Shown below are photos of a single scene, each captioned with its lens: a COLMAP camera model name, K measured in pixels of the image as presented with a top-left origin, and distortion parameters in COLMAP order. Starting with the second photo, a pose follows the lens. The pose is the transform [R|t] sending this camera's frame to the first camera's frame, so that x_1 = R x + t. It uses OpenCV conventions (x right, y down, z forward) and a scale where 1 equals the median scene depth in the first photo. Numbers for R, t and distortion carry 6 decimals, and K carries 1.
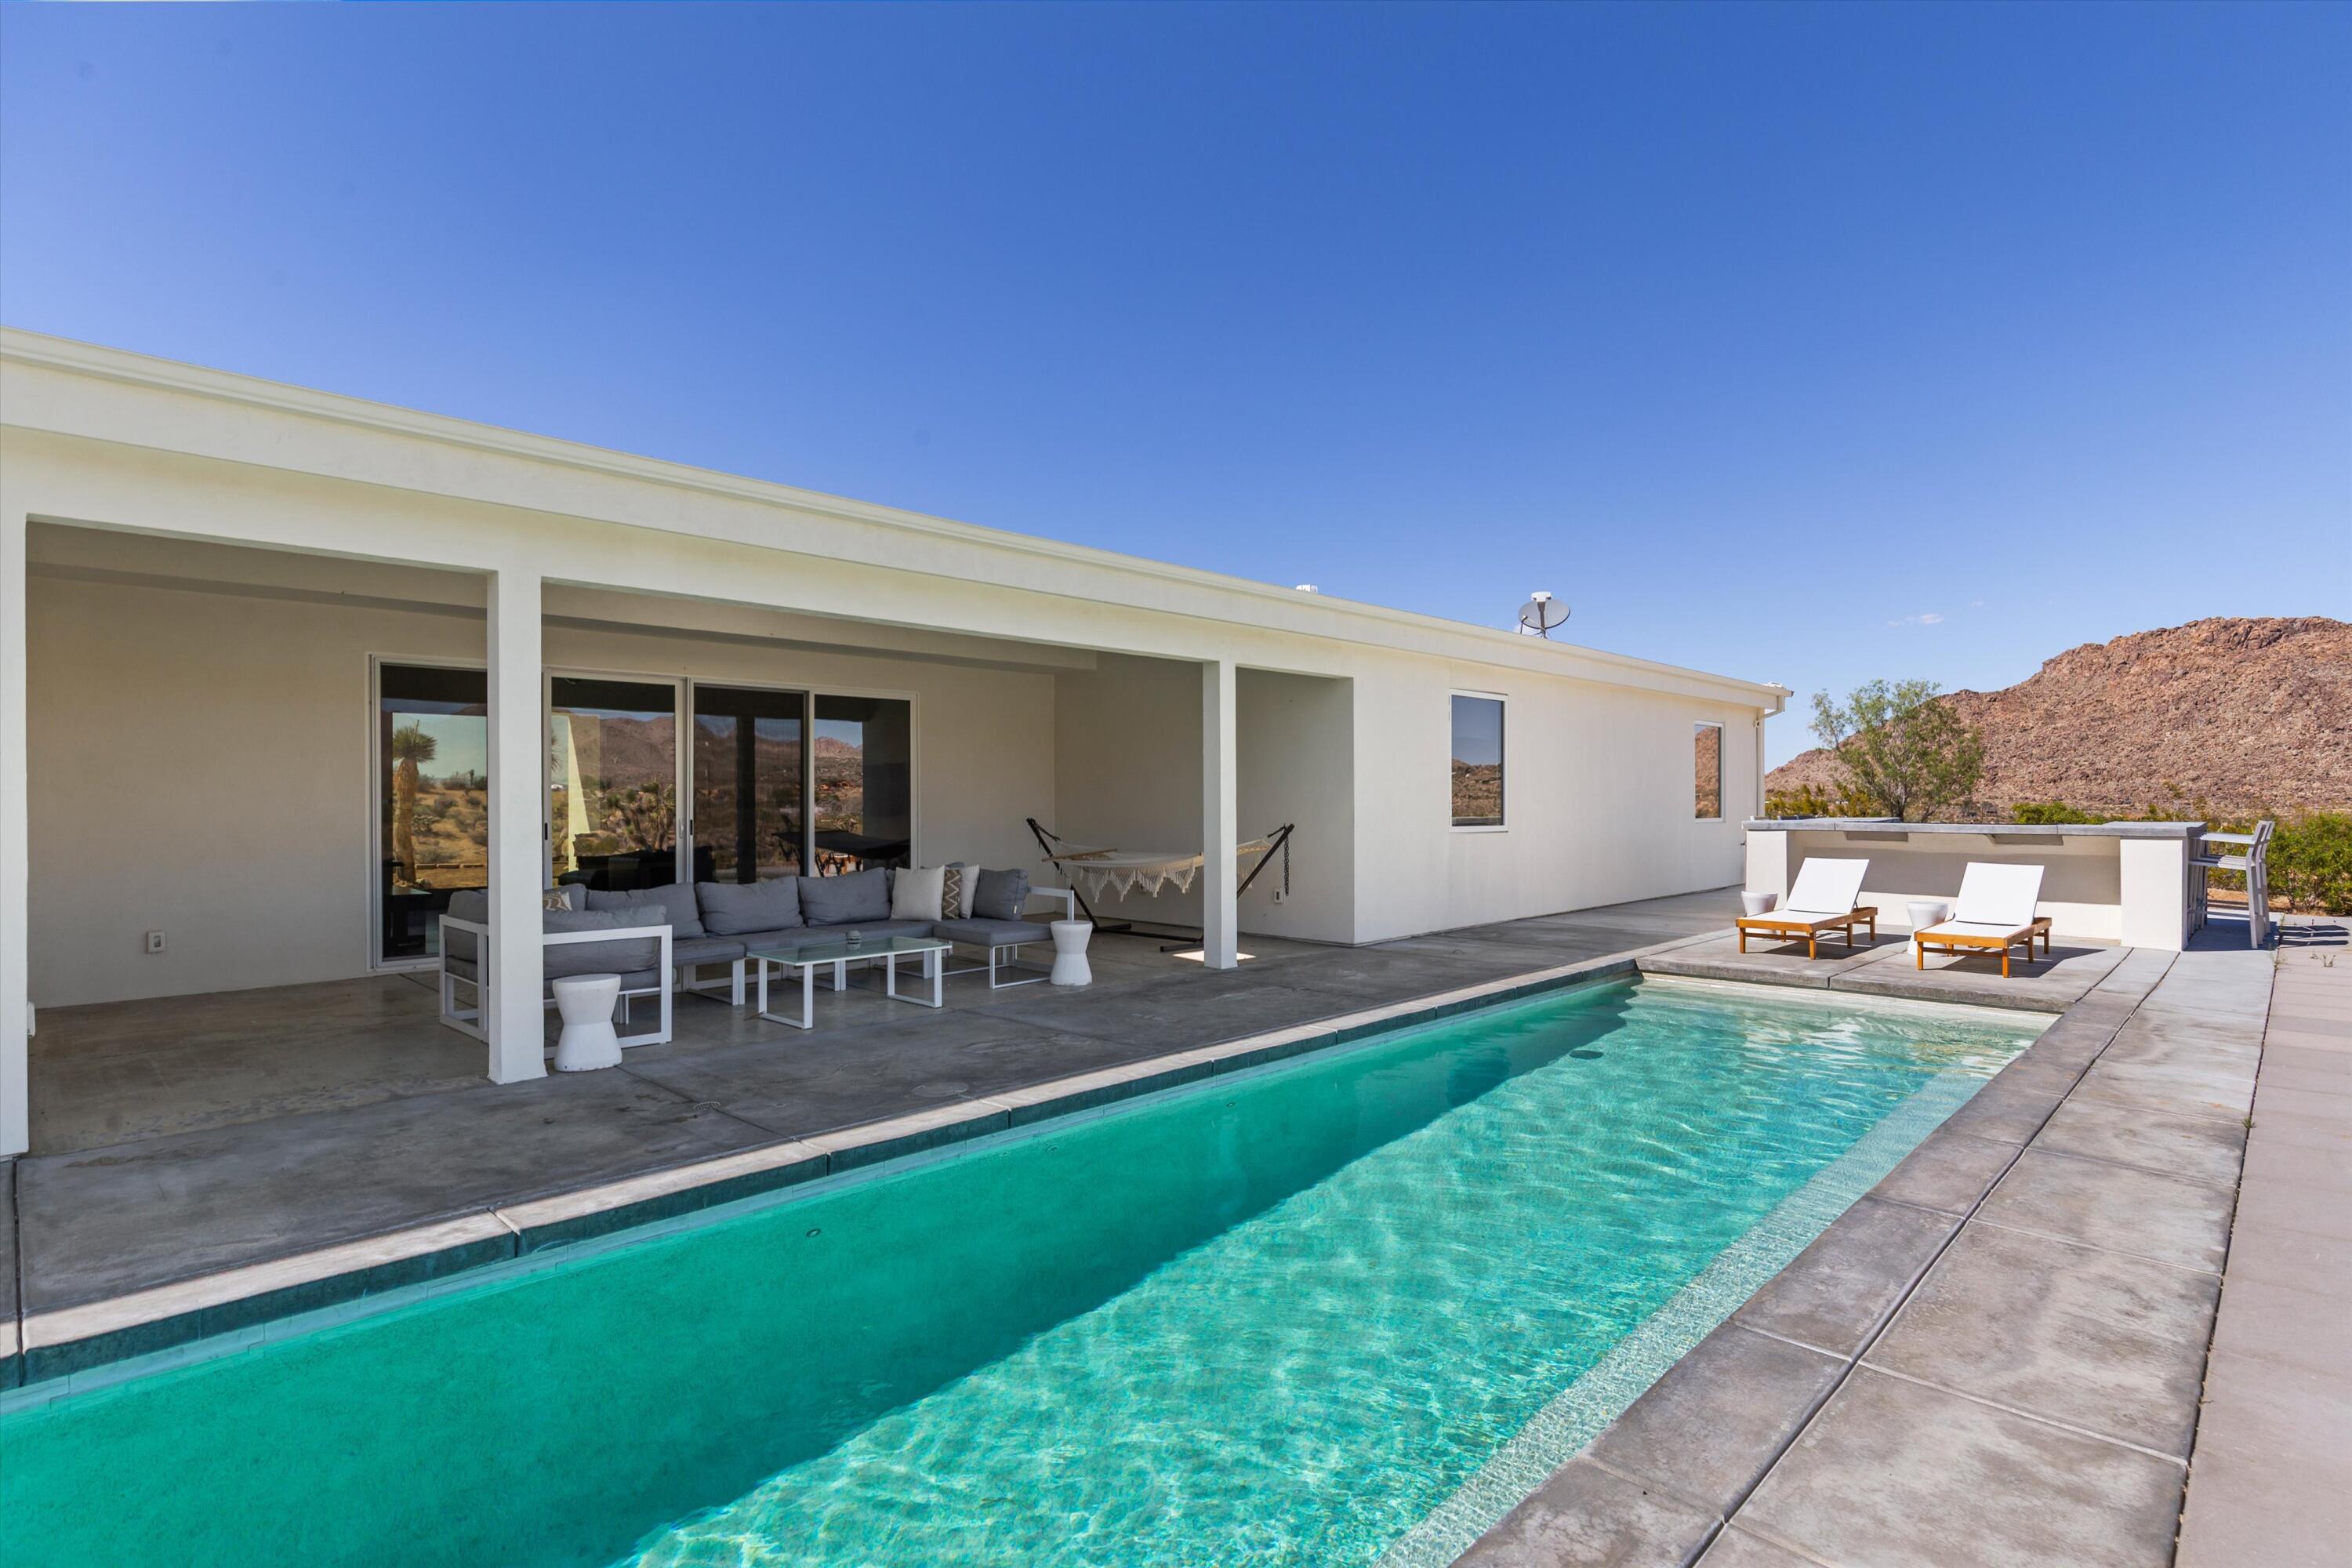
lens RADIAL K [[1142.6, 0, 1199.0], [0, 1142.6, 800.8], [0, 0, 1]] dist [0.003623, -0.000059]
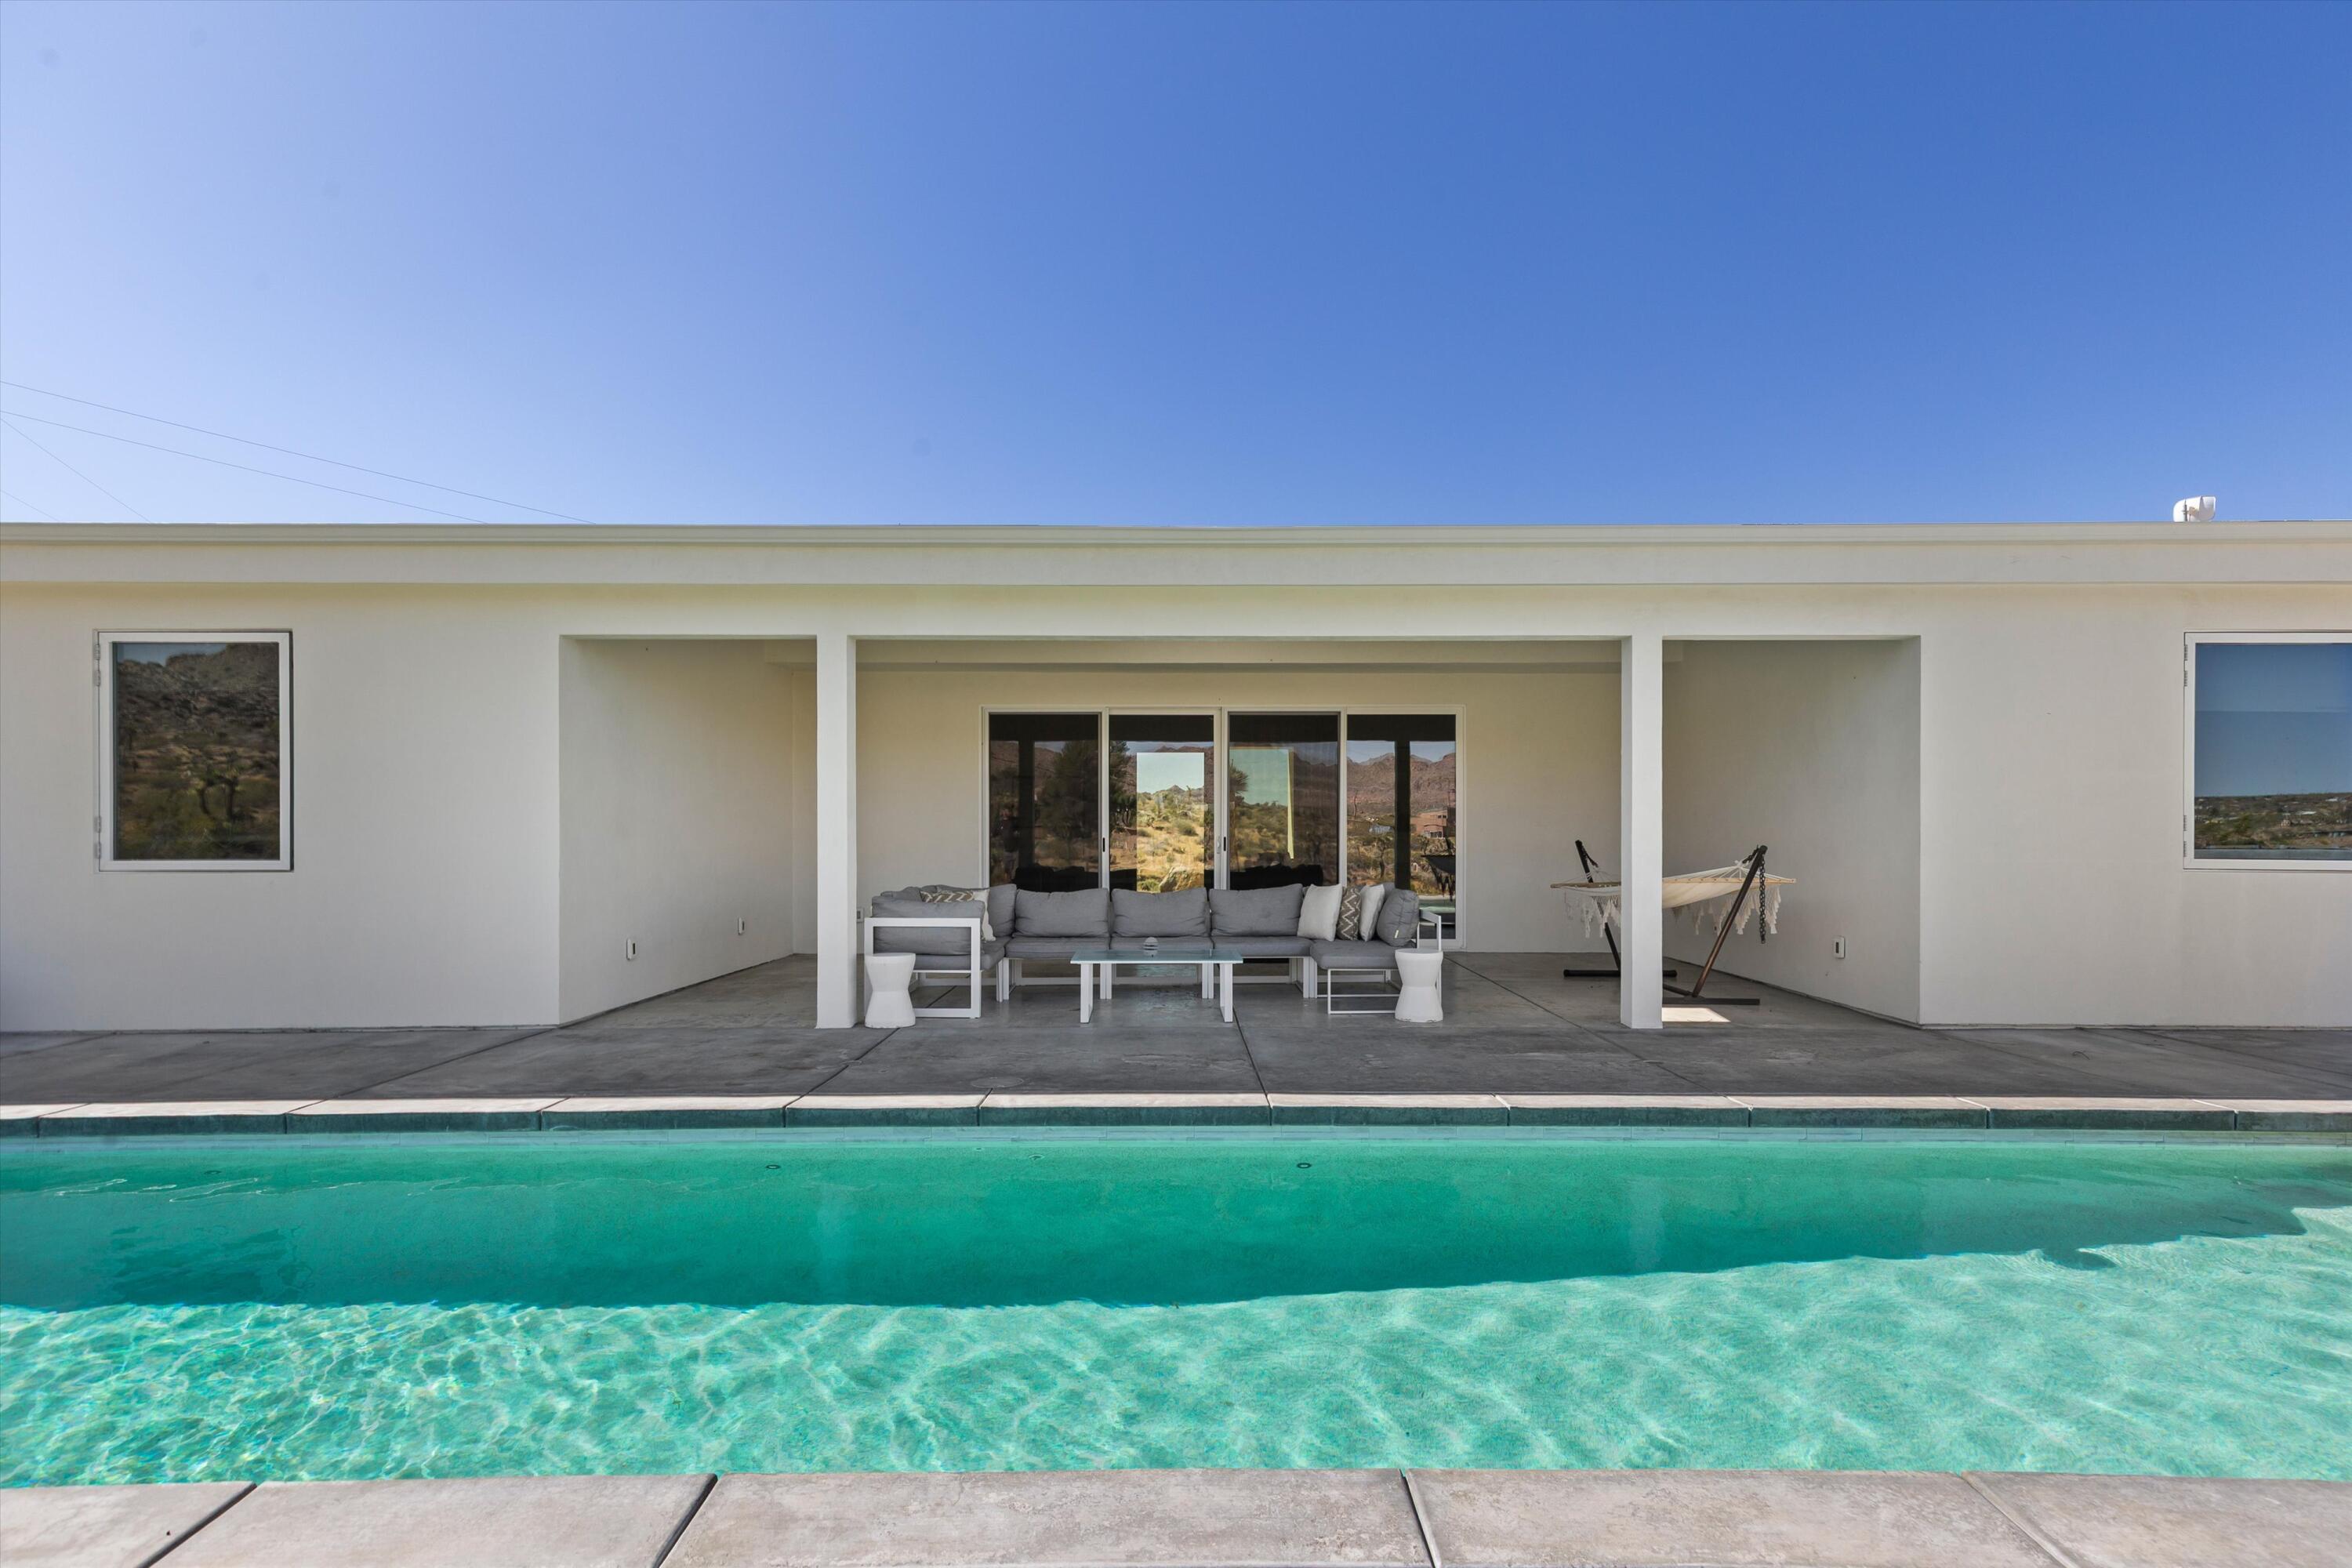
lens RADIAL K [[1142.6, 0, 1199.0], [0, 1142.6, 800.8], [0, 0, 1]] dist [0.003623, -0.000059]
pose [[0.687893, -0.015478, -0.725647, 0.413670], [-0.000832, 0.999755, -0.022113, 0.009120], [0.725812, 0.015815, 0.687711, 0.258847]]
